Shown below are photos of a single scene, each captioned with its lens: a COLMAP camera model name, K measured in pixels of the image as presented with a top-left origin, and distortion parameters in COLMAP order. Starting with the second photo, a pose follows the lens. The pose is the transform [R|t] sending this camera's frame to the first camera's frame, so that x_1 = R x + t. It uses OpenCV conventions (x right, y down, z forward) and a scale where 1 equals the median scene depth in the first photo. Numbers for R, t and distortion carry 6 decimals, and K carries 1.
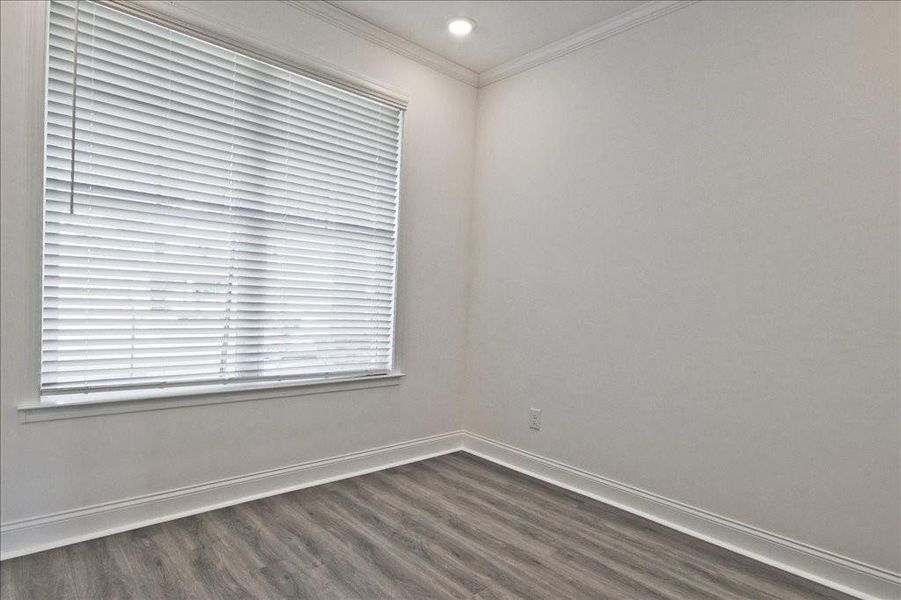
lens RADIAL K [[498.1, 0, 451.6], [0, 498.1, 294.3], [0, 0, 1]] dist [-0.000721, 0.000770]
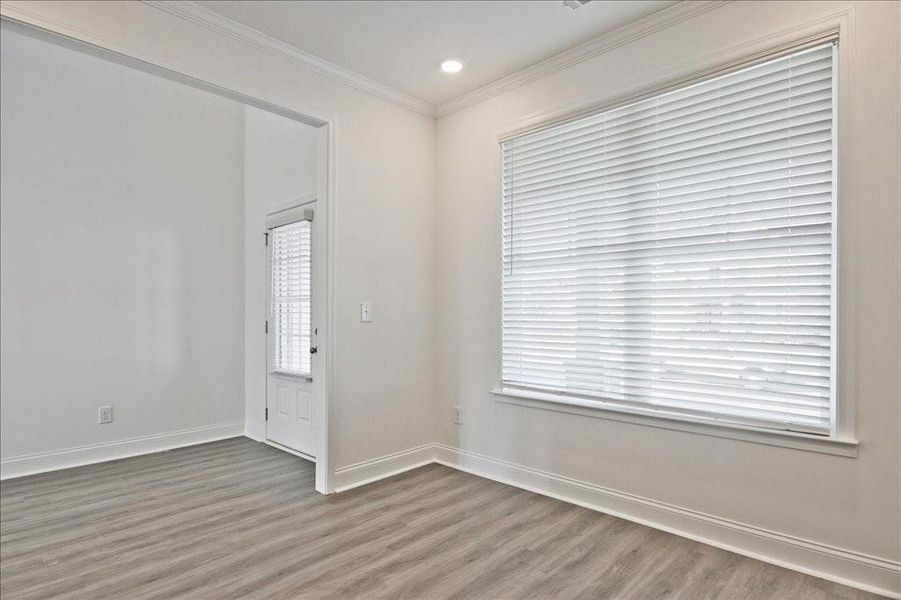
lens RADIAL K [[485.0, 0, 450.5], [0, 485.0, 300.0], [0, 0, 1]] dist [-0.000457, 0.000696]
pose [[0.073486, -0.073411, -0.994591, 0.613821], [0.010210, 0.997290, -0.072856, 0.024184], [0.997244, -0.004801, 0.074036, 0.550779]]
